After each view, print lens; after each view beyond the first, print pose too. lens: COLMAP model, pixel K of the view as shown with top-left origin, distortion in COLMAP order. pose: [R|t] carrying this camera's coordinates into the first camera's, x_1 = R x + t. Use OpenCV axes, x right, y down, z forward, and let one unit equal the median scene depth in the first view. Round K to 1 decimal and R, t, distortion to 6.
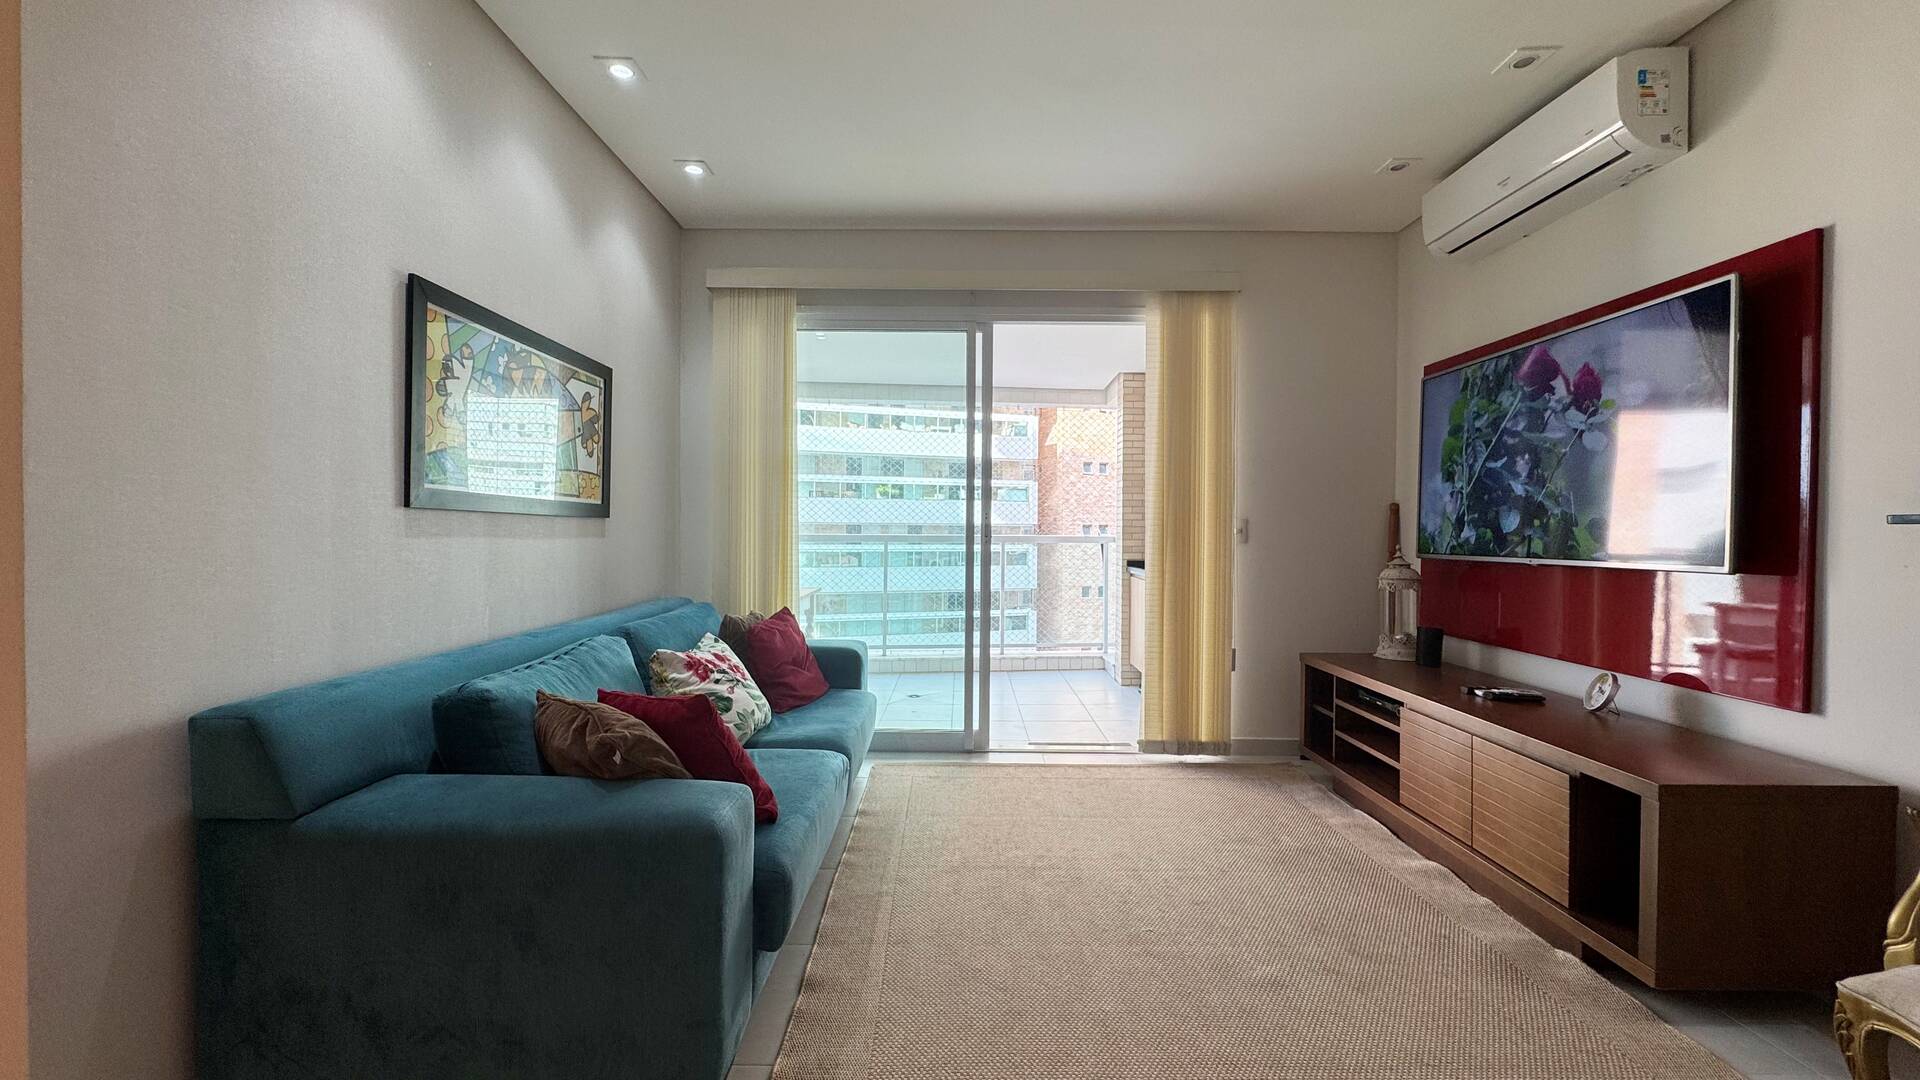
lens RADIAL K [[764.3, 0, 958.5], [0, 764.3, 540.4], [0, 0, 1]] dist [-0.002913, 0.000286]
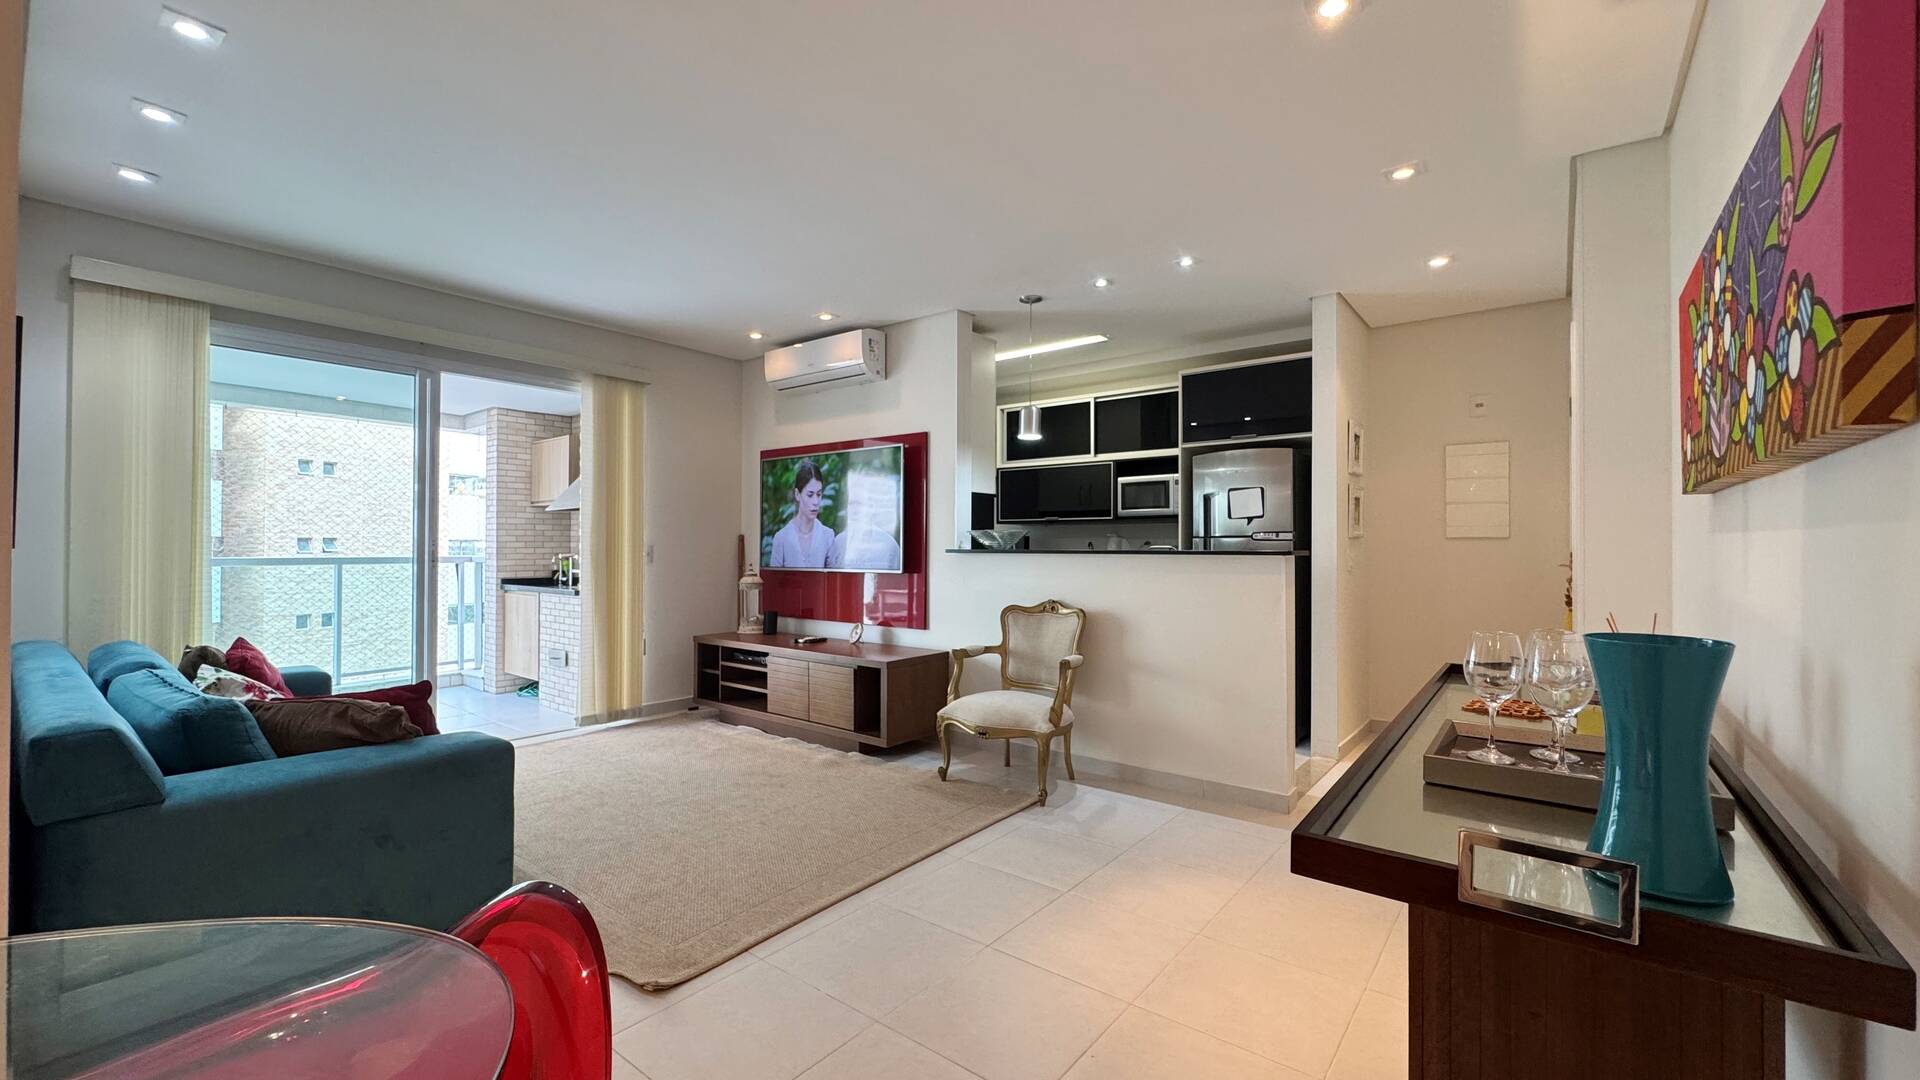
lens RADIAL K [[764.3, 0, 958.4], [0, 764.3, 540.8], [0, 0, 1]] dist [-0.002913, 0.000286]
pose [[0.615278, 0.002012, 0.788308, -0.575652], [0.010581, 0.999886, -0.010810, -0.022722], [-0.788239, 0.014992, 0.615186, -0.455499]]
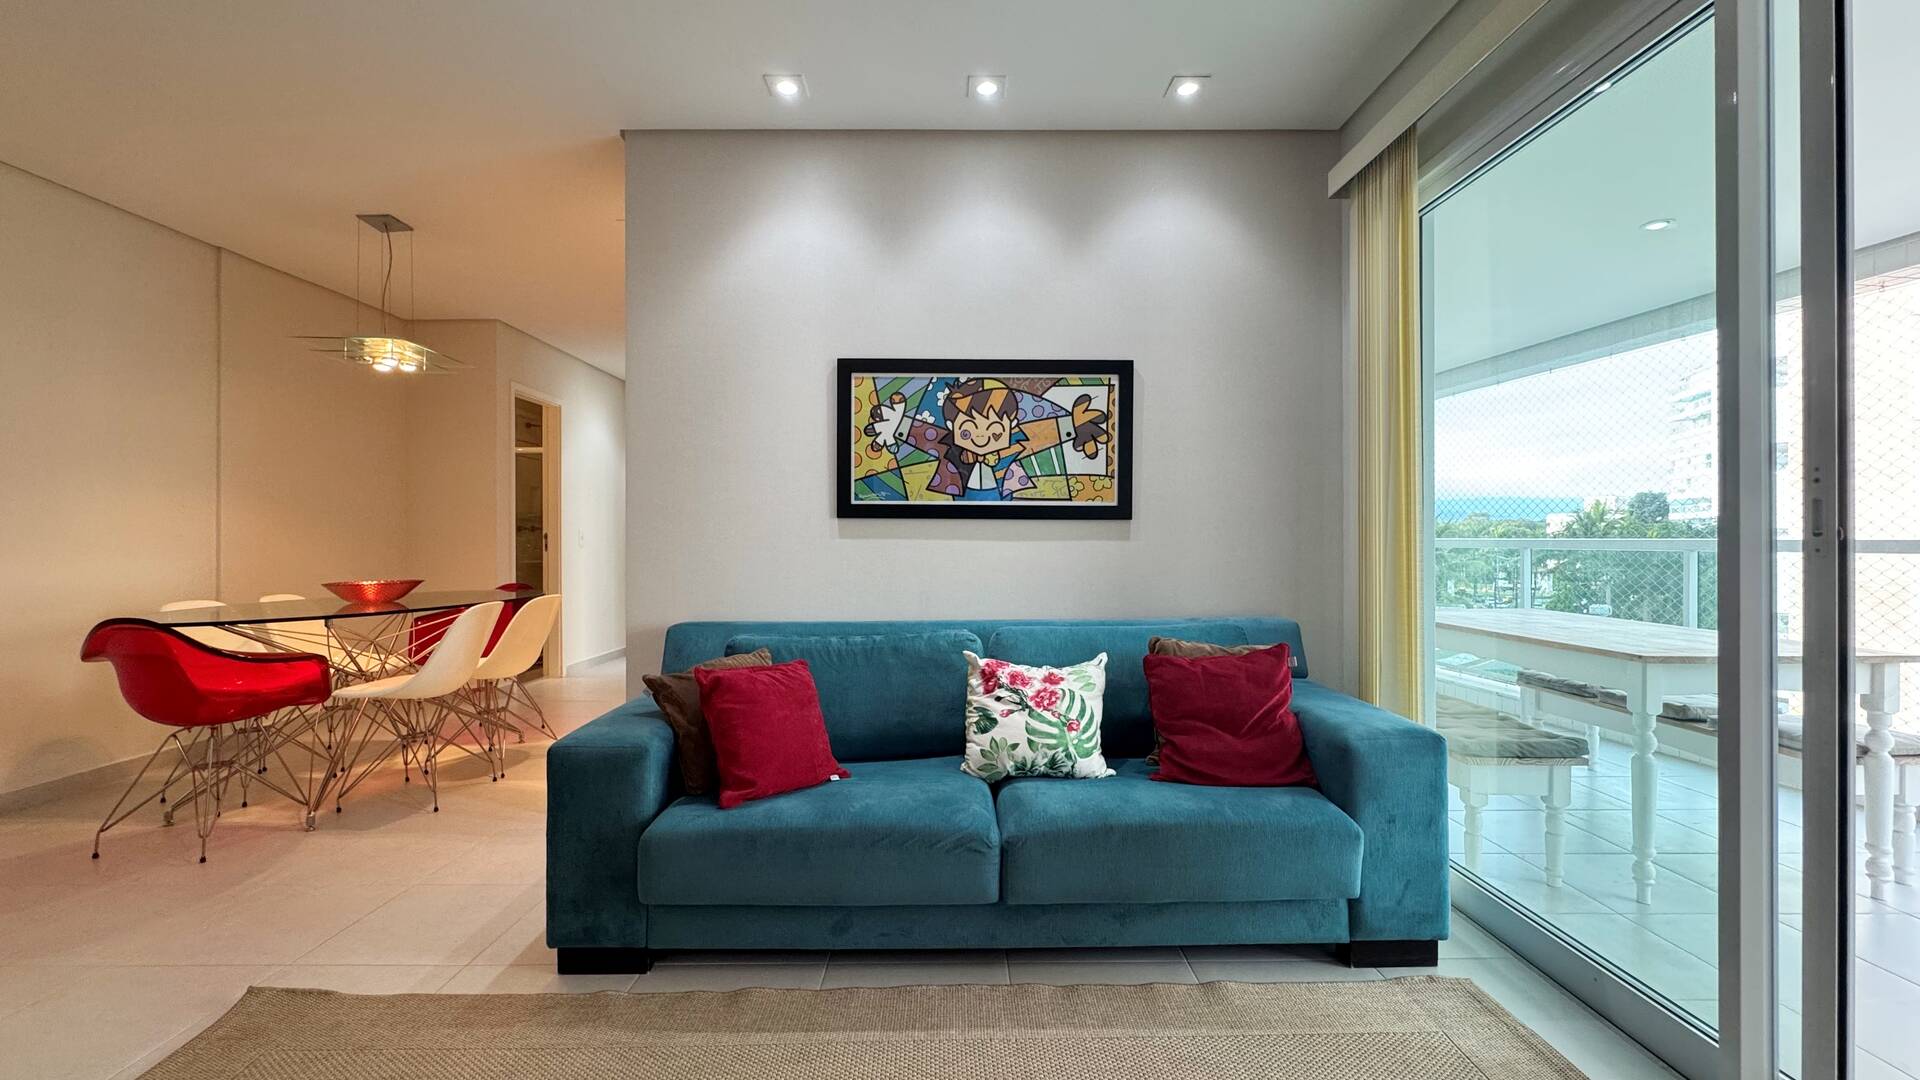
lens RADIAL K [[764.3, 0, 955.0], [0, 764.3, 539.7], [0, 0, 1]] dist [-0.002913, 0.000286]
pose [[0.005659, -0.006840, -0.999961, 0.581154], [-0.009751, 0.999929, -0.006895, 0.004689], [0.999936, 0.009789, 0.005592, 0.944582]]
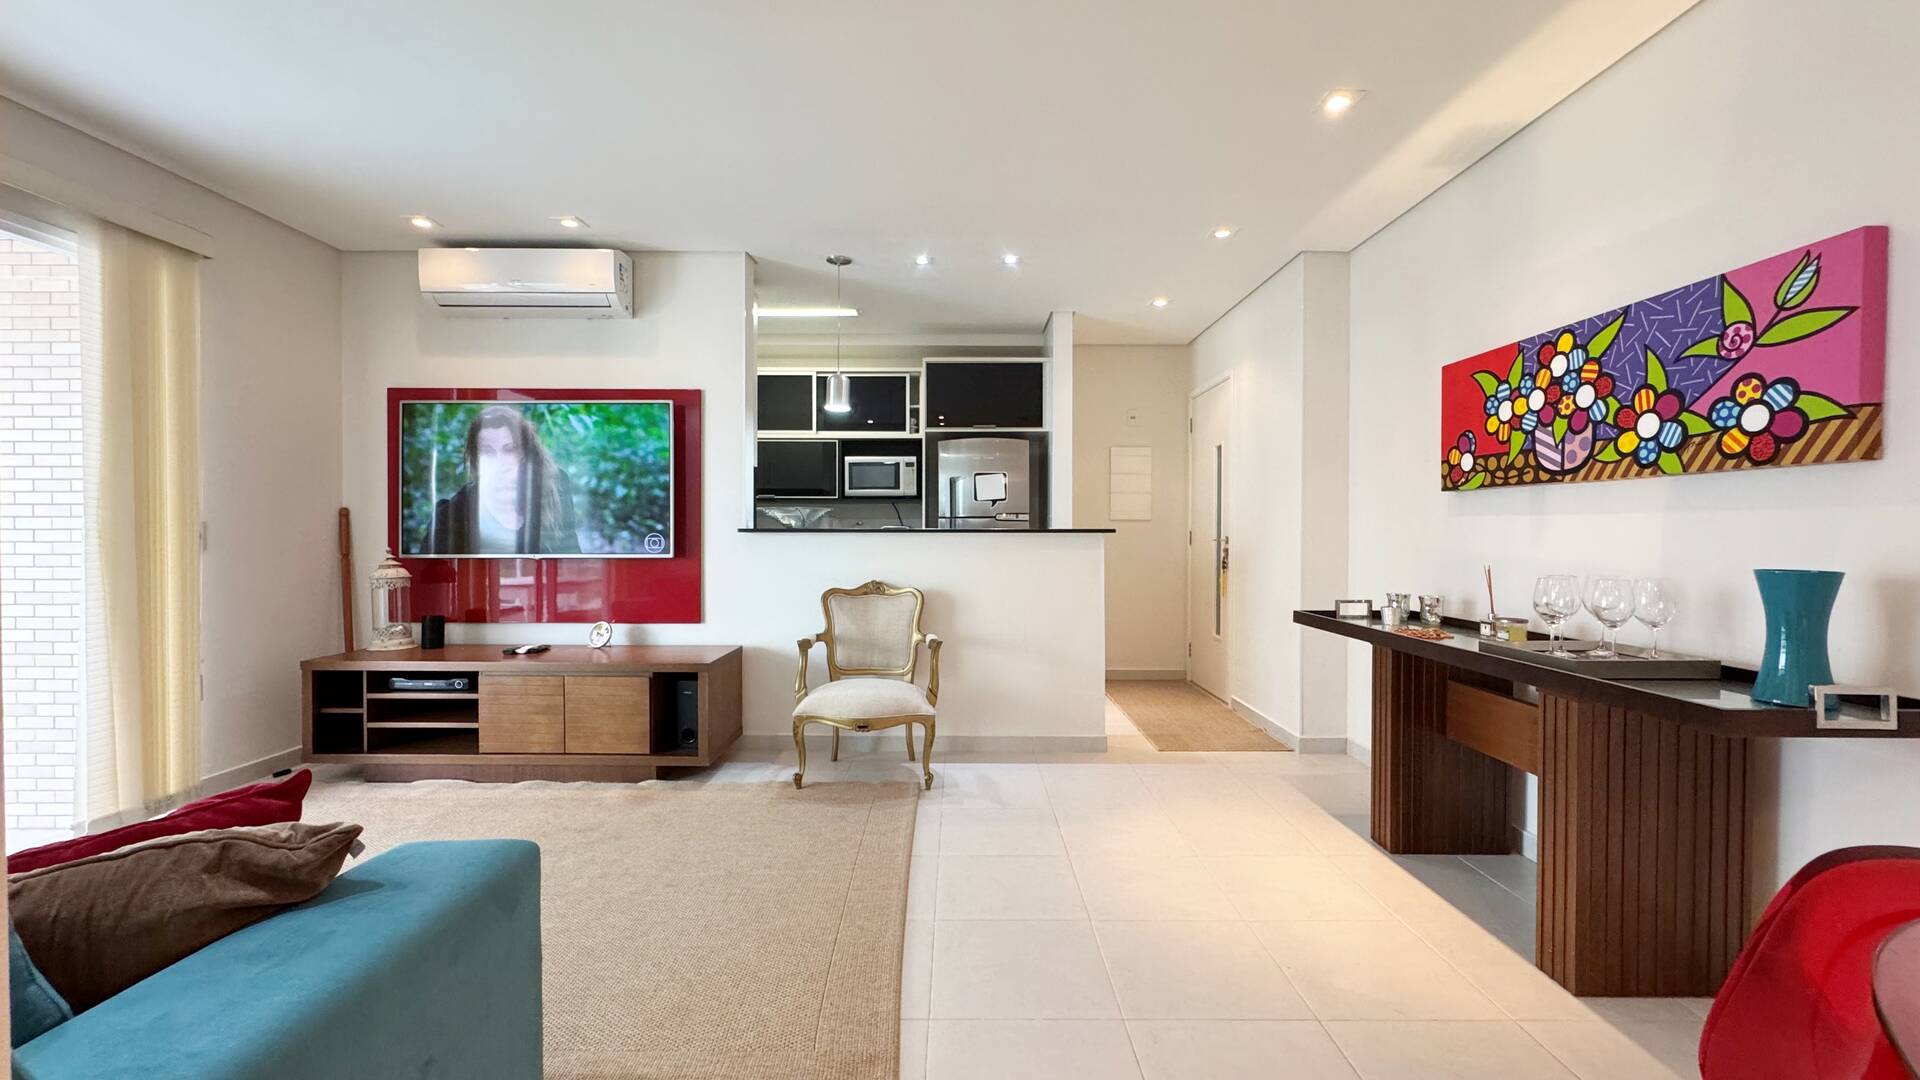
lens RADIAL K [[764.3, 0, 956.6], [0, 764.3, 540.2], [0, 0, 1]] dist [-0.002913, 0.000286]
pose [[-0.003442, -0.017881, 0.999834, -0.738201], [0.010045, 0.999789, 0.017914, -0.021879], [-0.999944, 0.010105, -0.003262, 0.239268]]
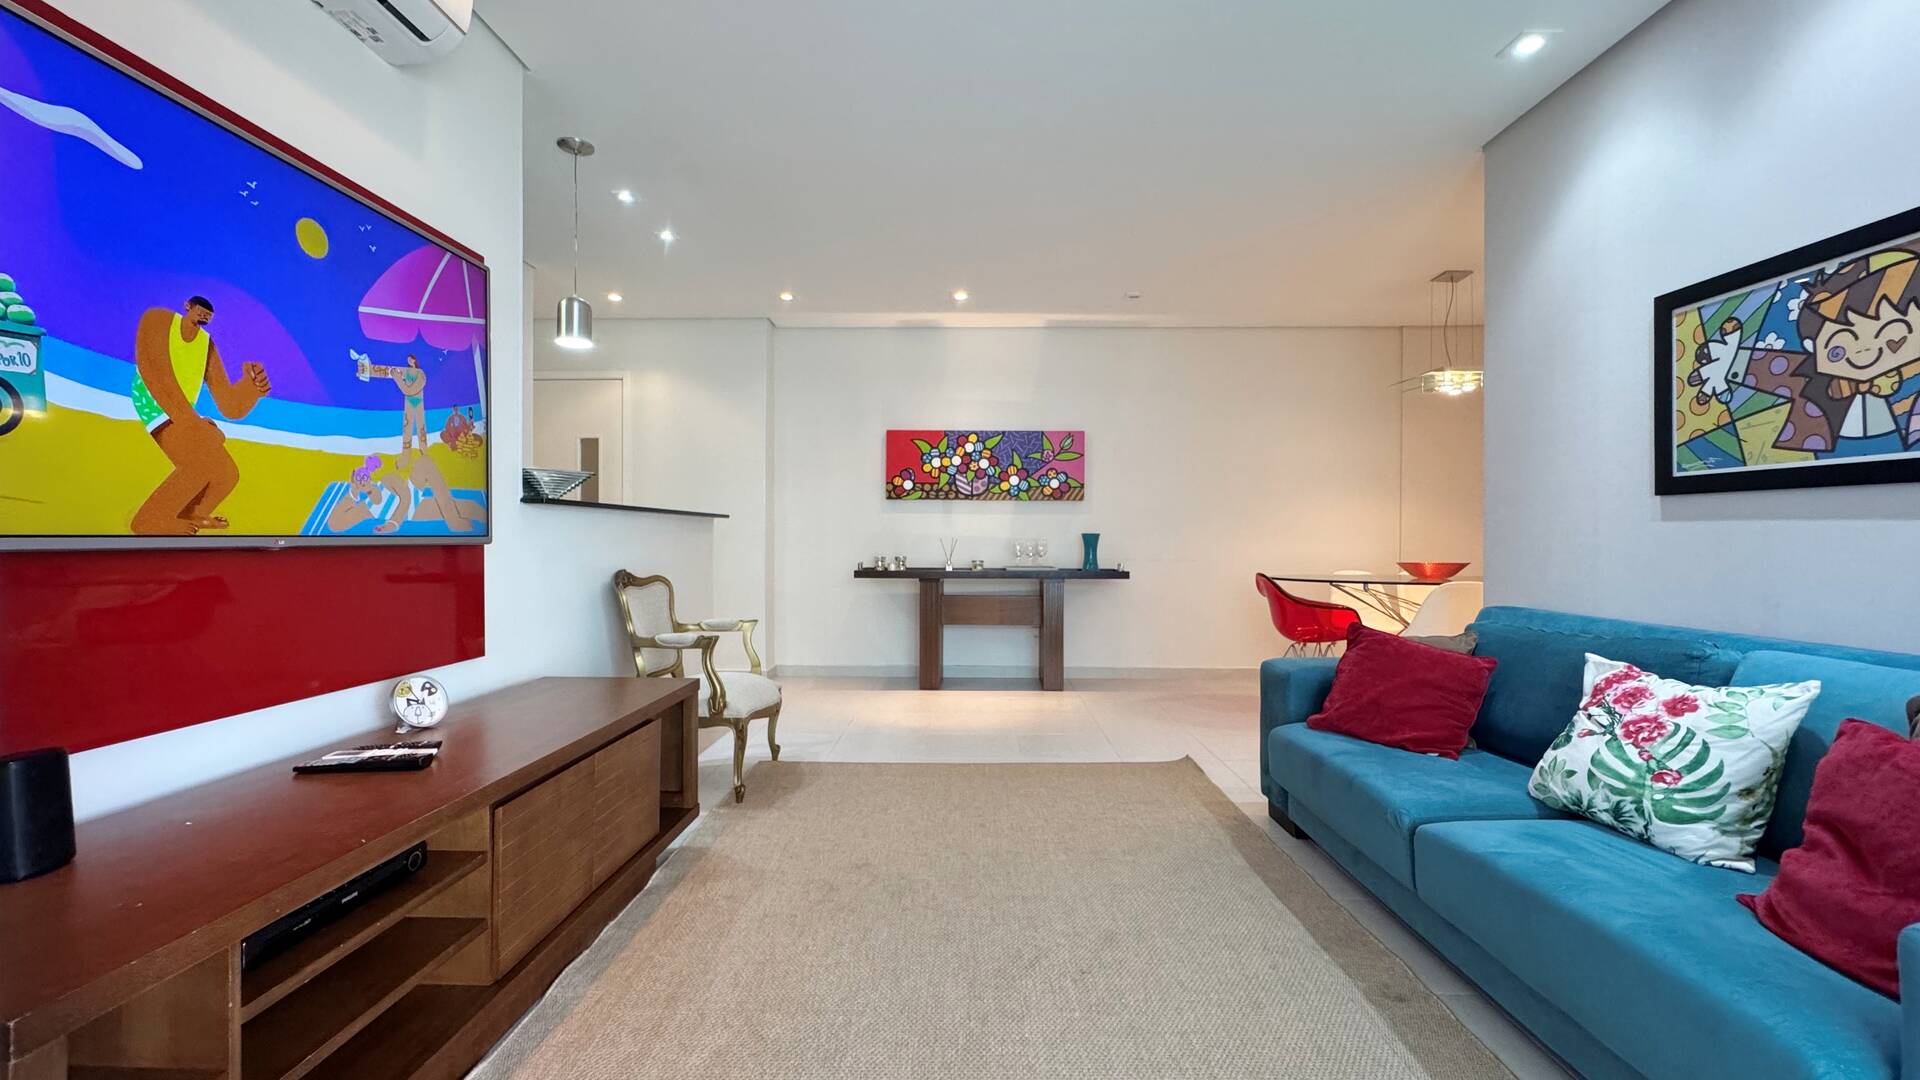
lens RADIAL K [[764.3, 0, 964.1], [0, 764.3, 542.2], [0, 0, 1]] dist [-0.002913, 0.000286]
pose [[-0.999929, -0.010397, 0.005837, 0.269521], [-0.010299, 0.999809, 0.016613, 0.016293], [-0.006009, 0.016552, -0.999845, 1.700116]]
